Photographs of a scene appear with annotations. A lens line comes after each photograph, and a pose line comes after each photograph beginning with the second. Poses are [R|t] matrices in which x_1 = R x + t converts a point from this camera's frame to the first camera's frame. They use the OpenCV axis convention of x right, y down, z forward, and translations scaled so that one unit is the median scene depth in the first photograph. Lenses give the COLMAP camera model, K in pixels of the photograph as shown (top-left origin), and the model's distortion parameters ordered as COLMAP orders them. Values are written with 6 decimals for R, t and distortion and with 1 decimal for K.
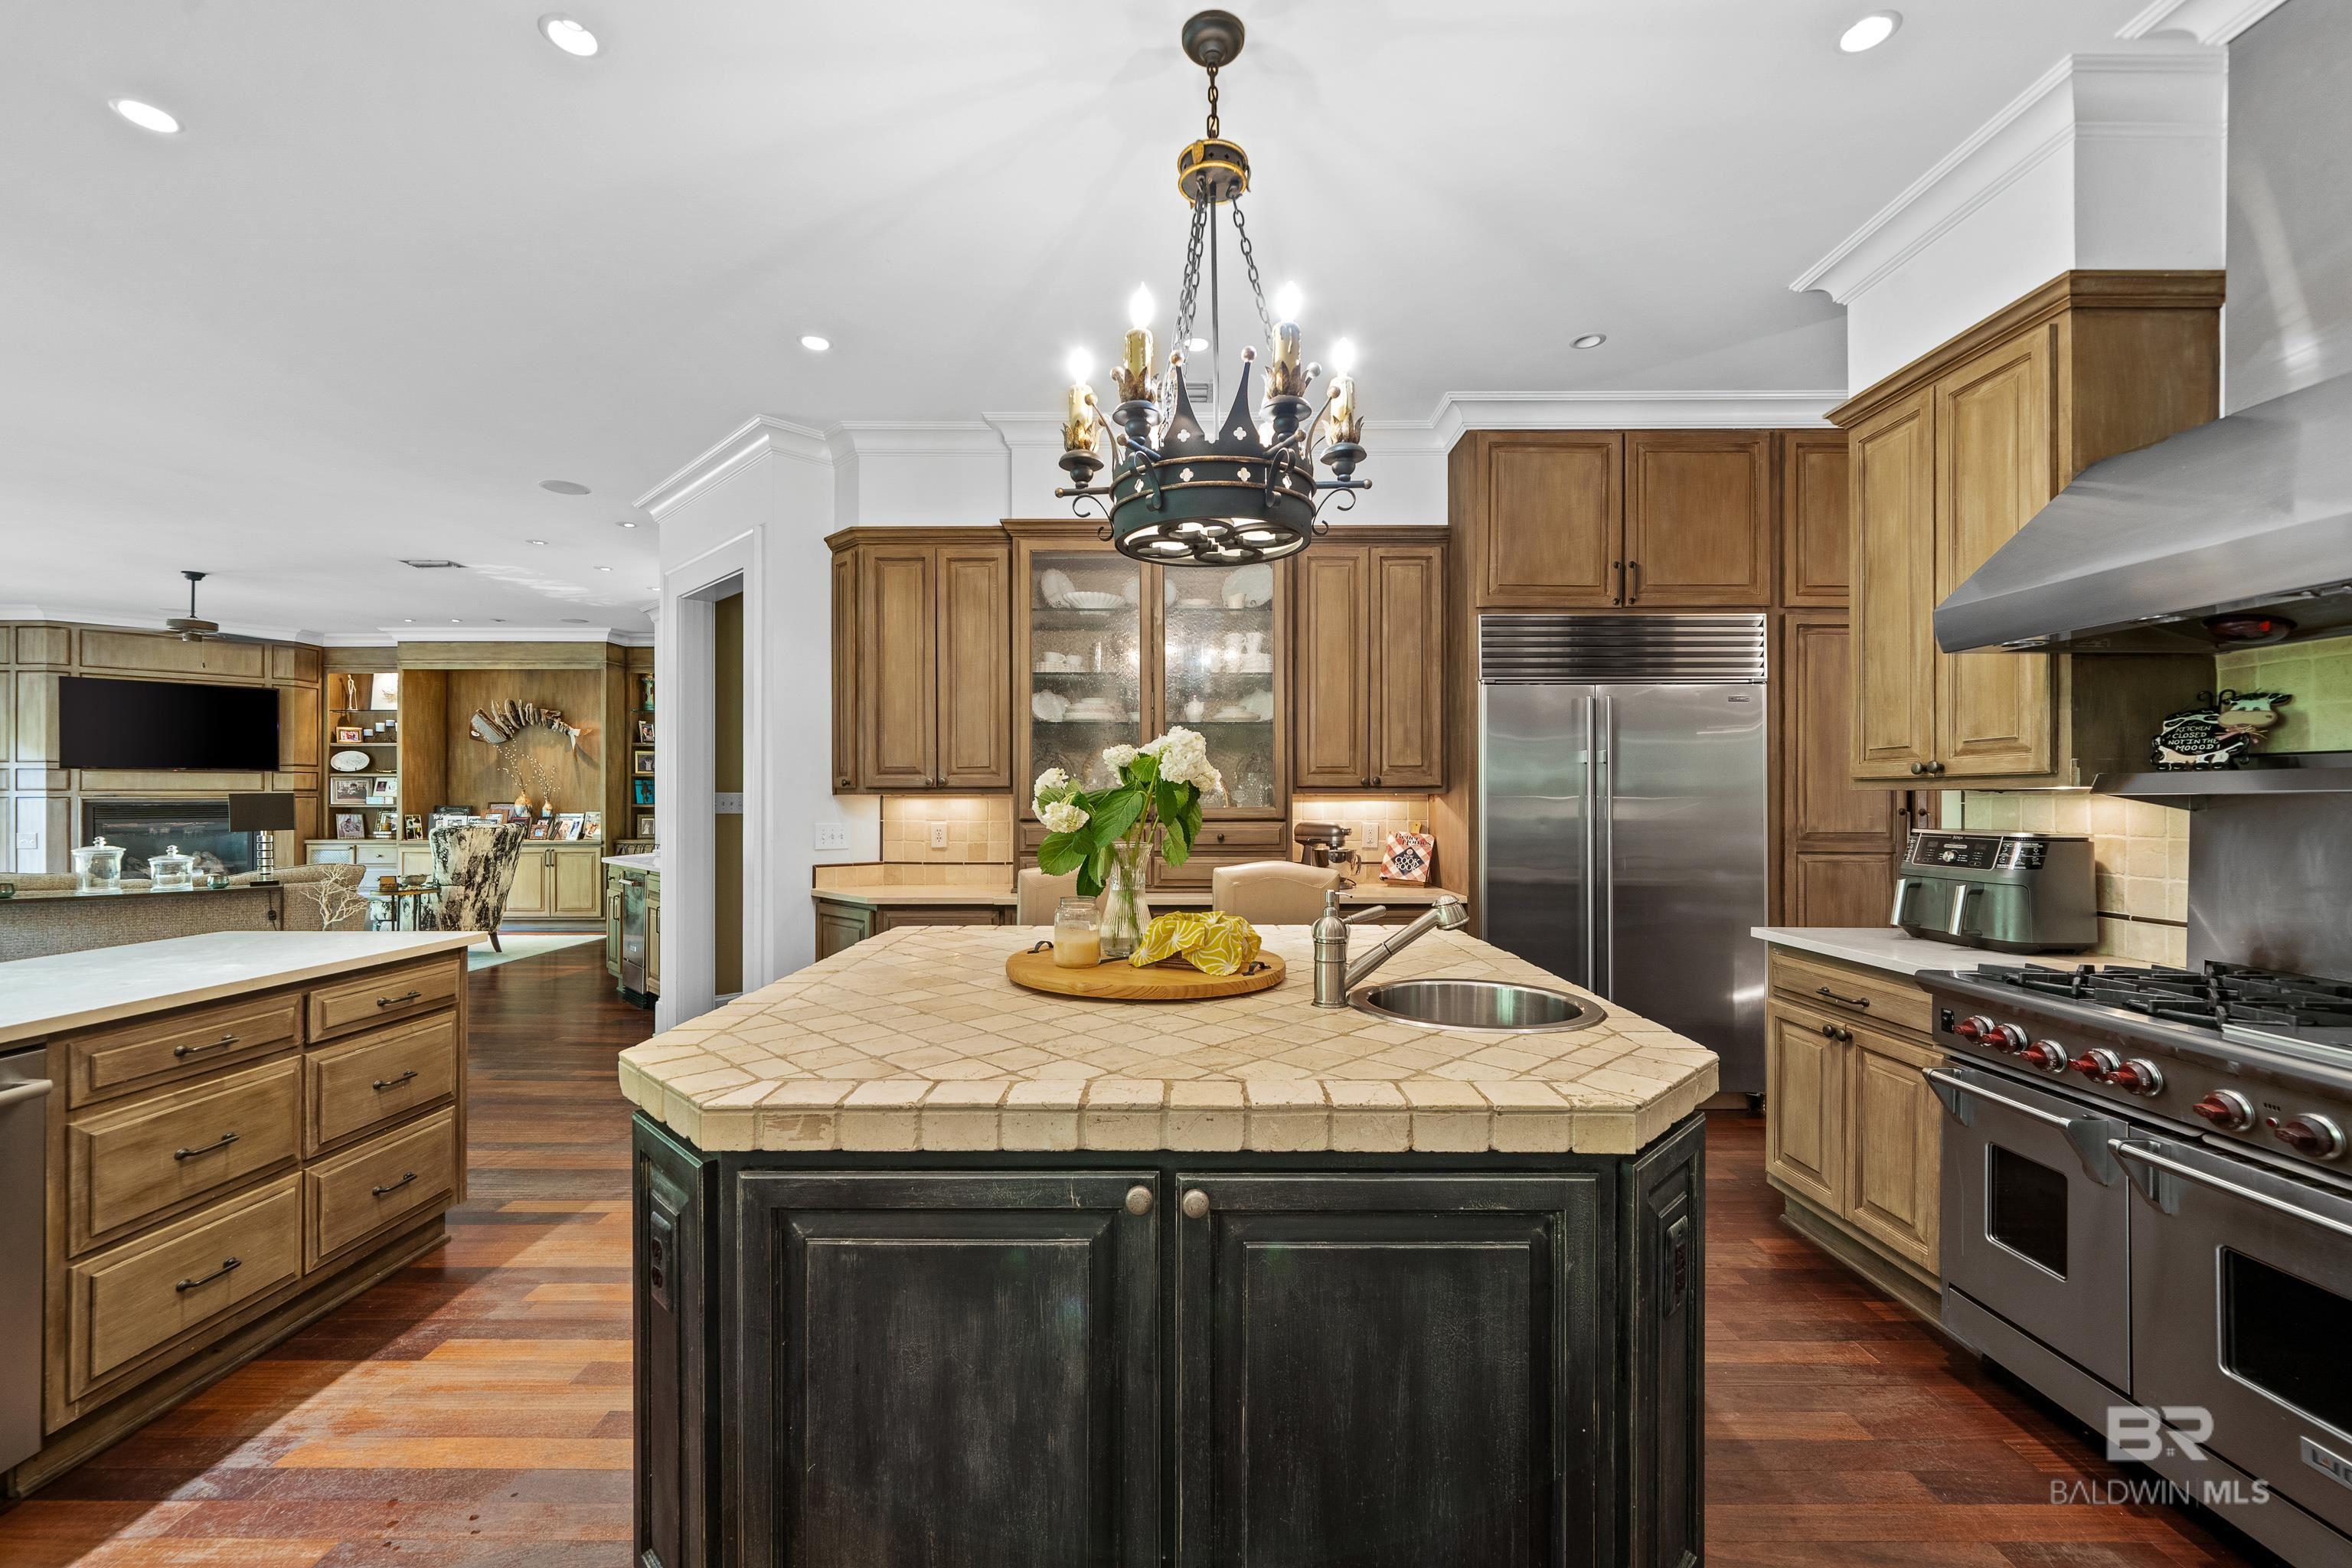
lens RADIAL K [[965.7, 0, 1165.9], [0, 965.7, 800.0], [0, 0, 1]] dist [-0.000600, 0.000234]
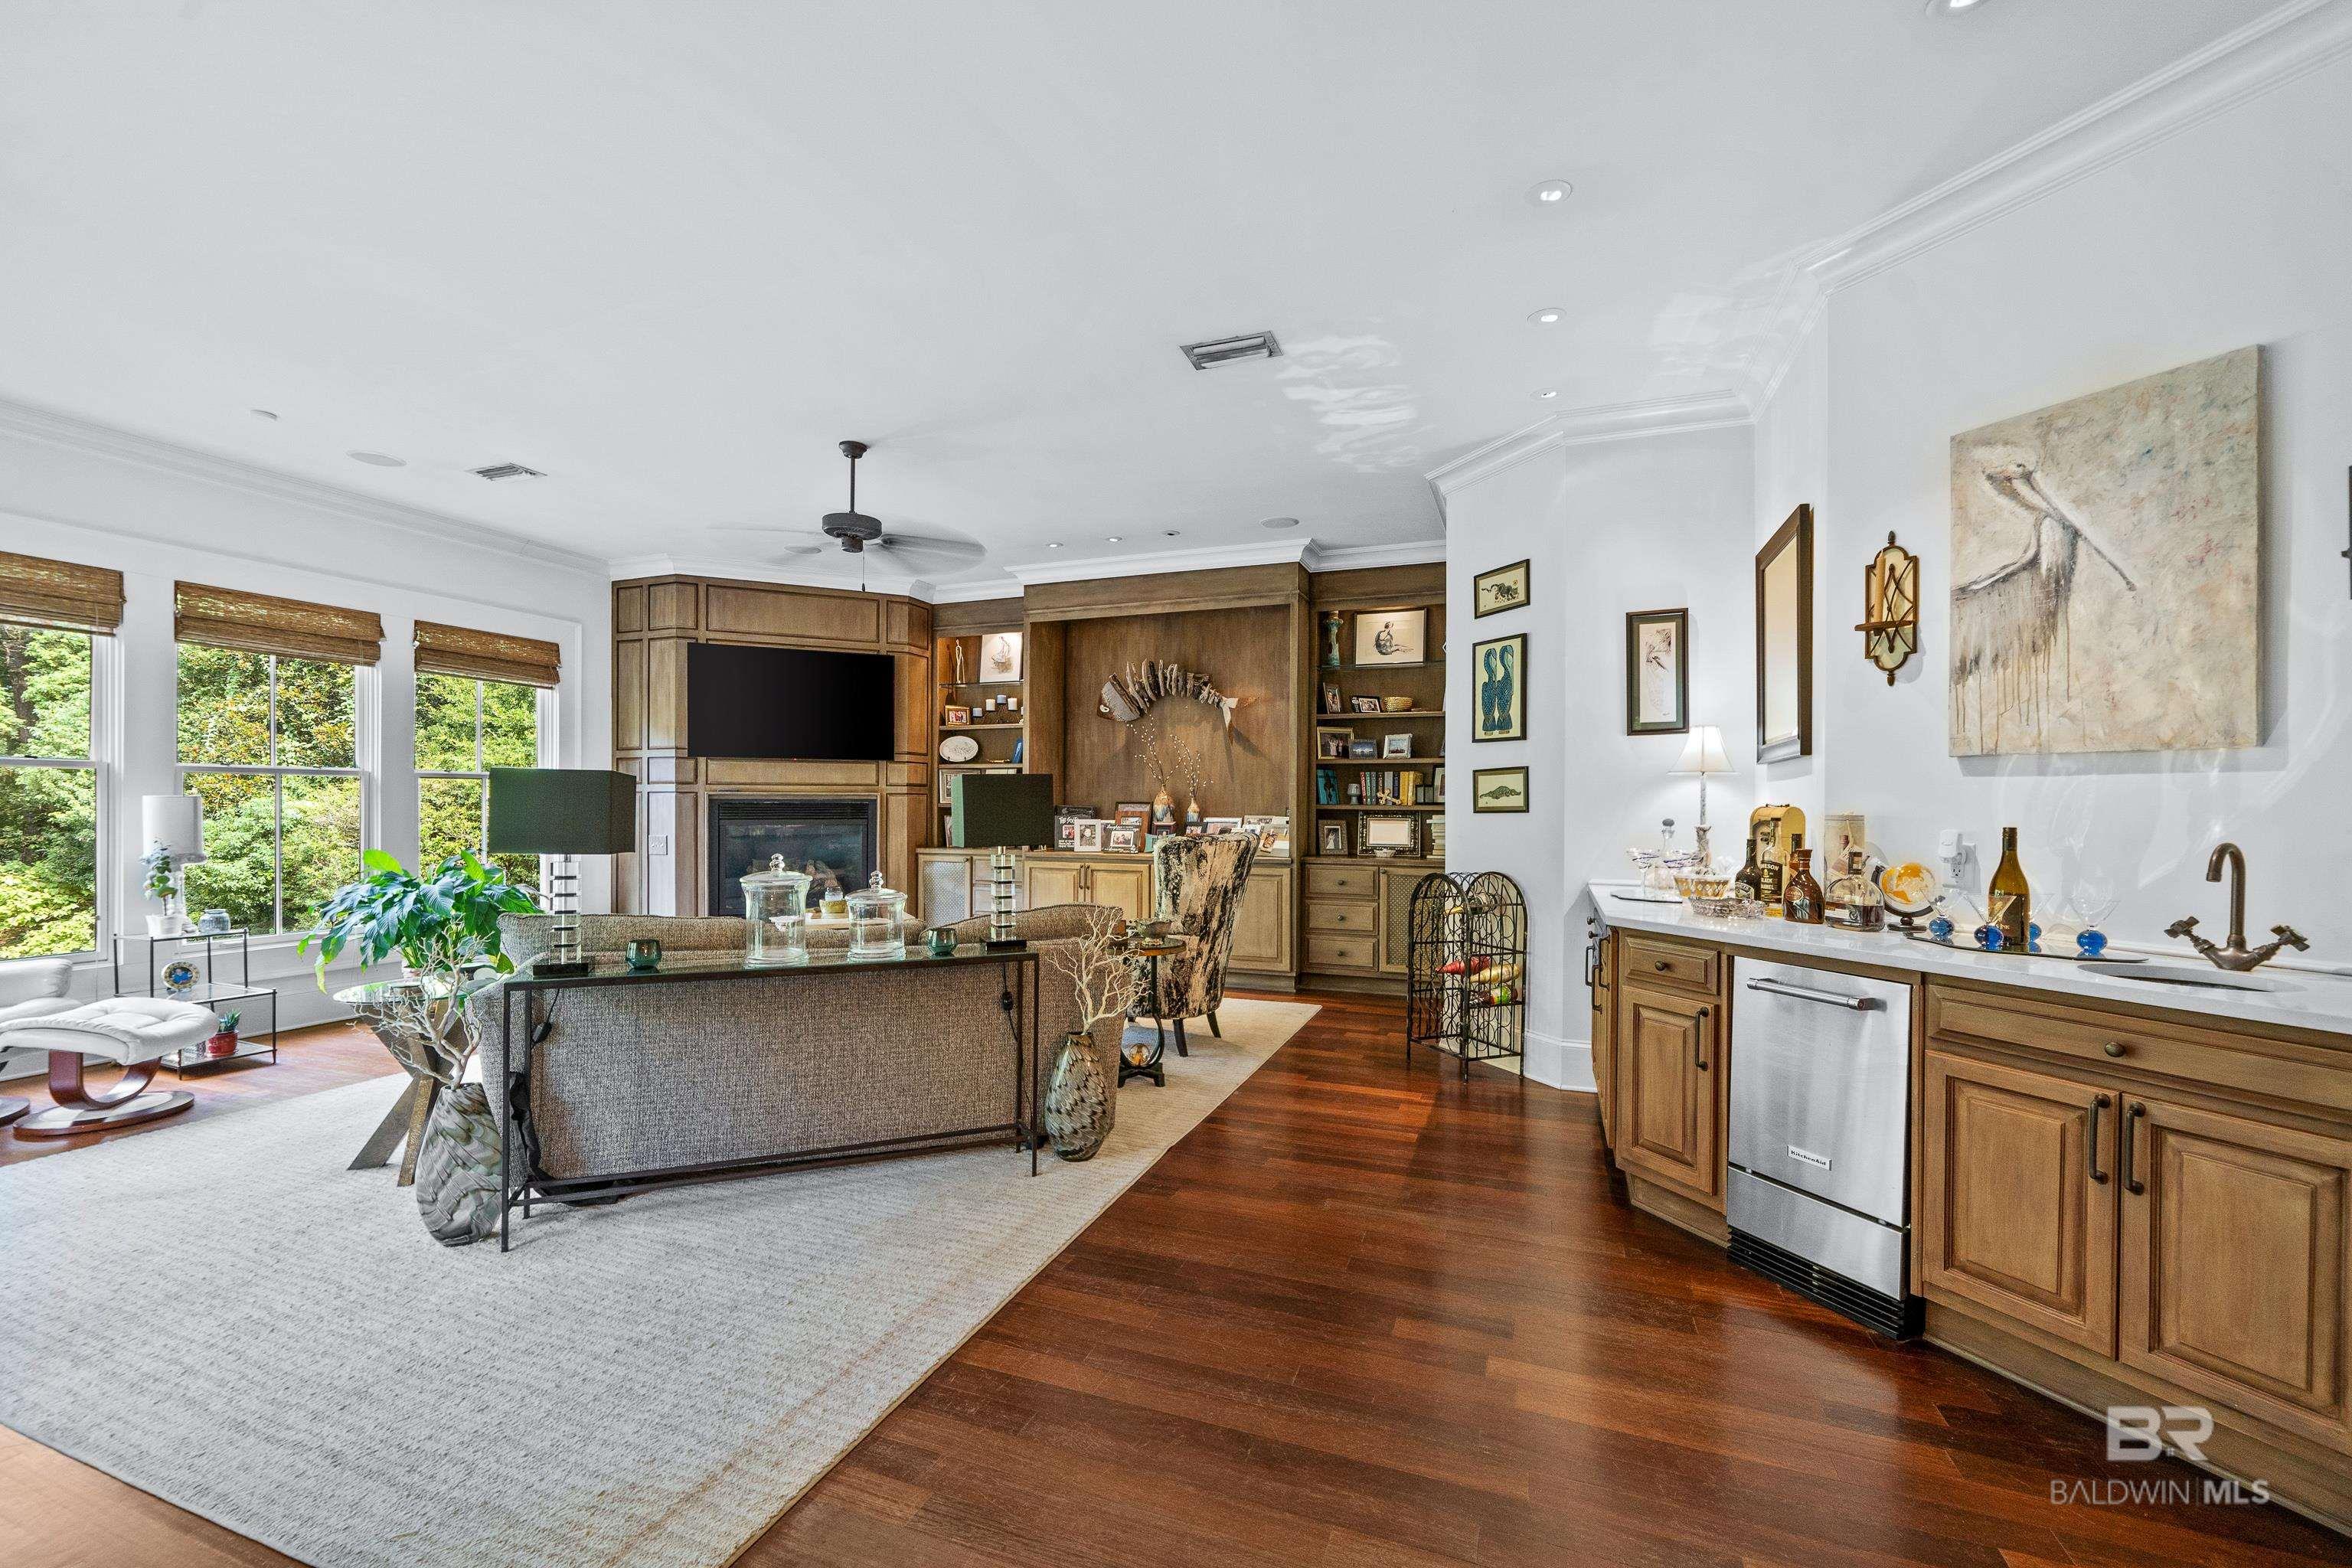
lens RADIAL K [[950.8, 0, 1170.0], [0, 950.8, 814.7], [0, 0, 1]] dist [-0.002137, -0.000049]
pose [[0.935211, 0.008482, -0.353989, -0.929965], [-0.006184, 0.999952, 0.007623, 0.015143], [0.354037, -0.004940, 0.935218, 0.761513]]
